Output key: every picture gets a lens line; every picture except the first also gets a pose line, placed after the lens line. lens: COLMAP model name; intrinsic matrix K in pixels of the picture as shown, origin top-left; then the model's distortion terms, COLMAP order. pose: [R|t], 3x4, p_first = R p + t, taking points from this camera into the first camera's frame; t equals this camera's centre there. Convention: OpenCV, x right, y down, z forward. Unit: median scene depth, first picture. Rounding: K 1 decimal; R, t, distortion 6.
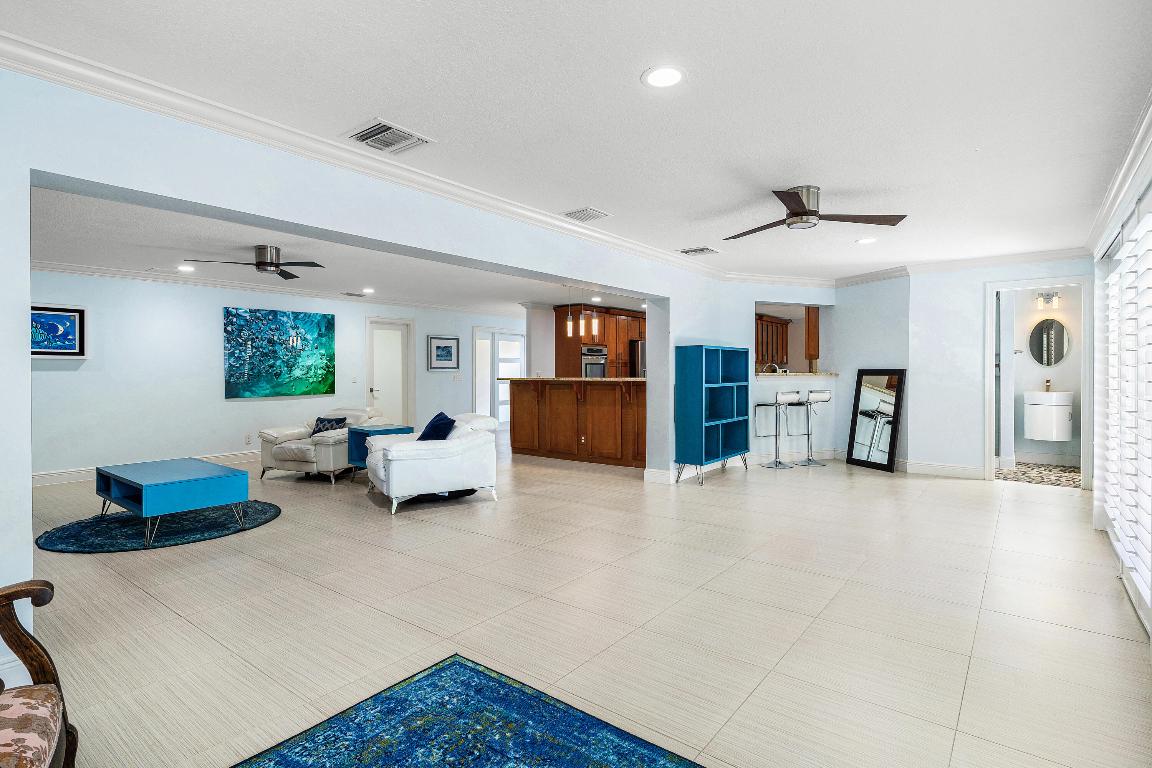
lens RADIAL K [[573.6, 0, 575.9], [0, 573.6, 380.7], [0, 0, 1]] dist [0.006667, 0.000111]
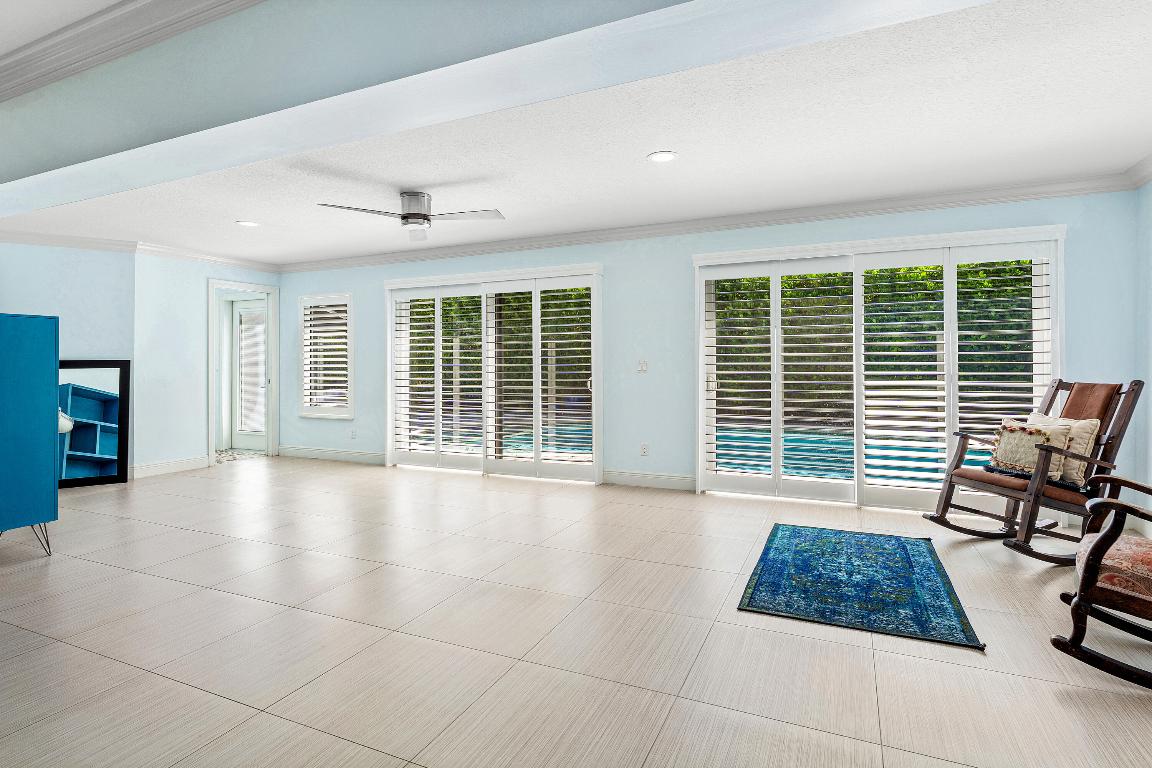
lens RADIAL K [[573.6, 0, 570.6], [0, 573.6, 374.0], [0, 0, 1]] dist [0.006667, 0.000111]
pose [[-0.227031, -0.007191, 0.973861, -1.480667], [0.018697, 0.999756, 0.011741, -0.000654], [-0.973708, 0.020874, -0.226842, 1.894794]]
